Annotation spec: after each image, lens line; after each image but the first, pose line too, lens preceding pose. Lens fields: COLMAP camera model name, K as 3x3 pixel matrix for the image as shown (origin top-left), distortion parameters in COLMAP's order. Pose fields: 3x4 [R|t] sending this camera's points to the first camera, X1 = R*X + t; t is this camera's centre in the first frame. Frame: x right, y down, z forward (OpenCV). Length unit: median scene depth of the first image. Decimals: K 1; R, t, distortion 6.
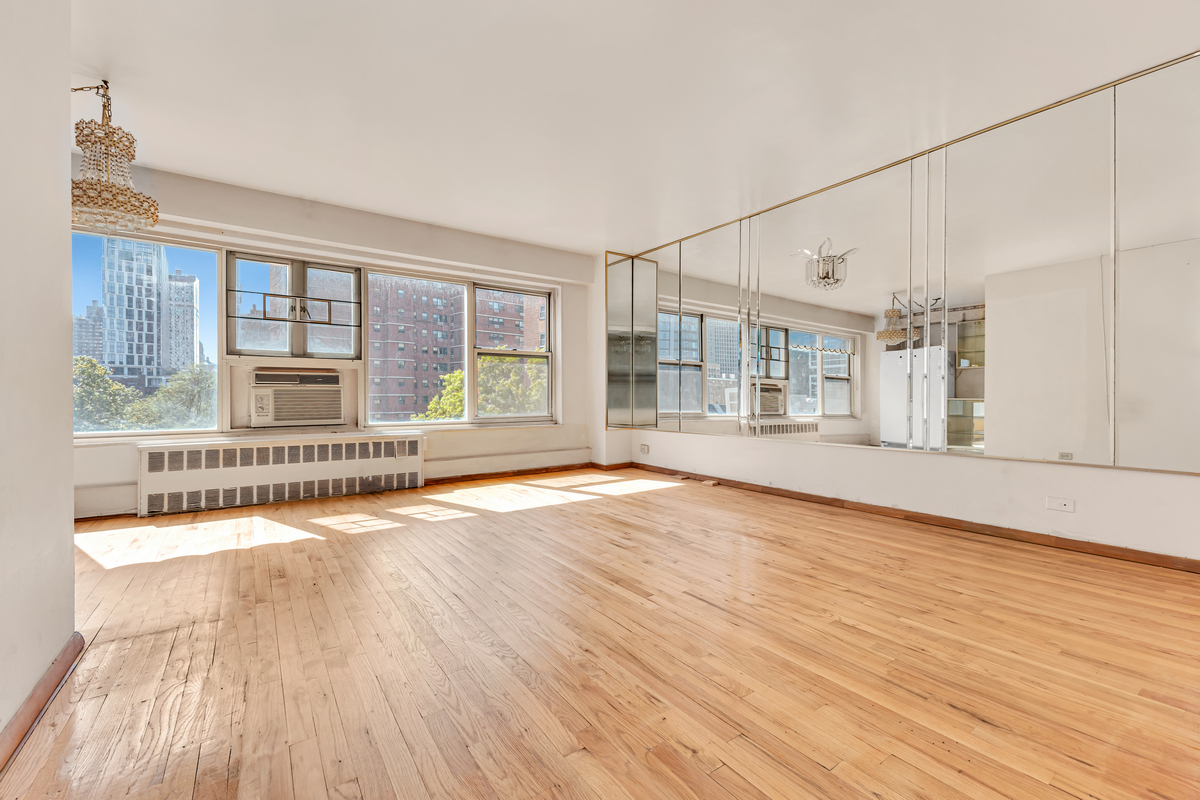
lens RADIAL K [[505.0, 0, 600.0], [0, 505.0, 400.0], [0, 0, 1]] dist [0.016132, -0.006859]
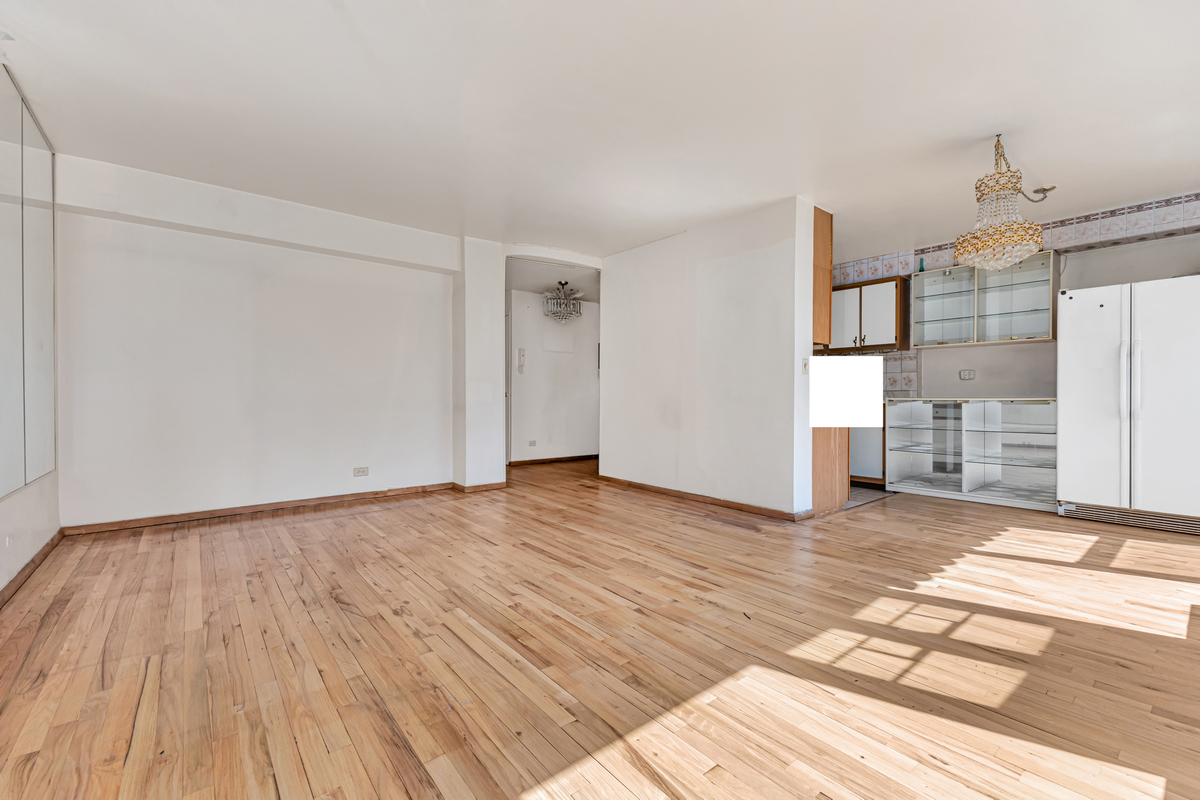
lens RADIAL K [[500.1, 0, 600.0], [0, 500.1, 400.0], [0, 0, 1]] dist [0.001310, 0.000086]
pose [[-0.997774, 0.002002, -0.066663, -0.017364], [0.001058, 0.999899, 0.014195, -0.029688], [0.066684, 0.014093, -0.997675, 1.346821]]
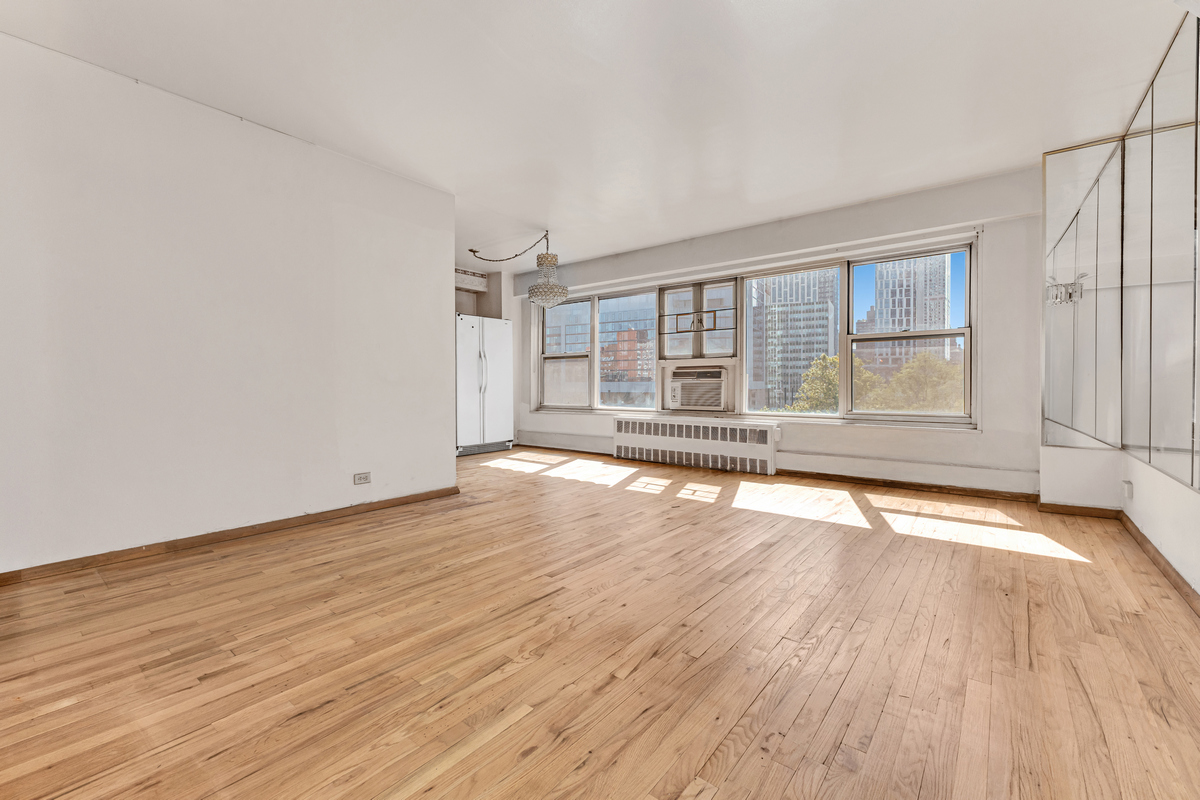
lens RADIAL K [[500.1, 0, 600.0], [0, 500.1, 400.0], [0, 0, 1]] dist [0.001310, 0.000086]
pose [[0.273102, 0.032846, -0.961424, 0.636250], [-0.004690, 0.999451, 0.032813, -0.018986], [0.961974, -0.004452, 0.273106, 0.441330]]
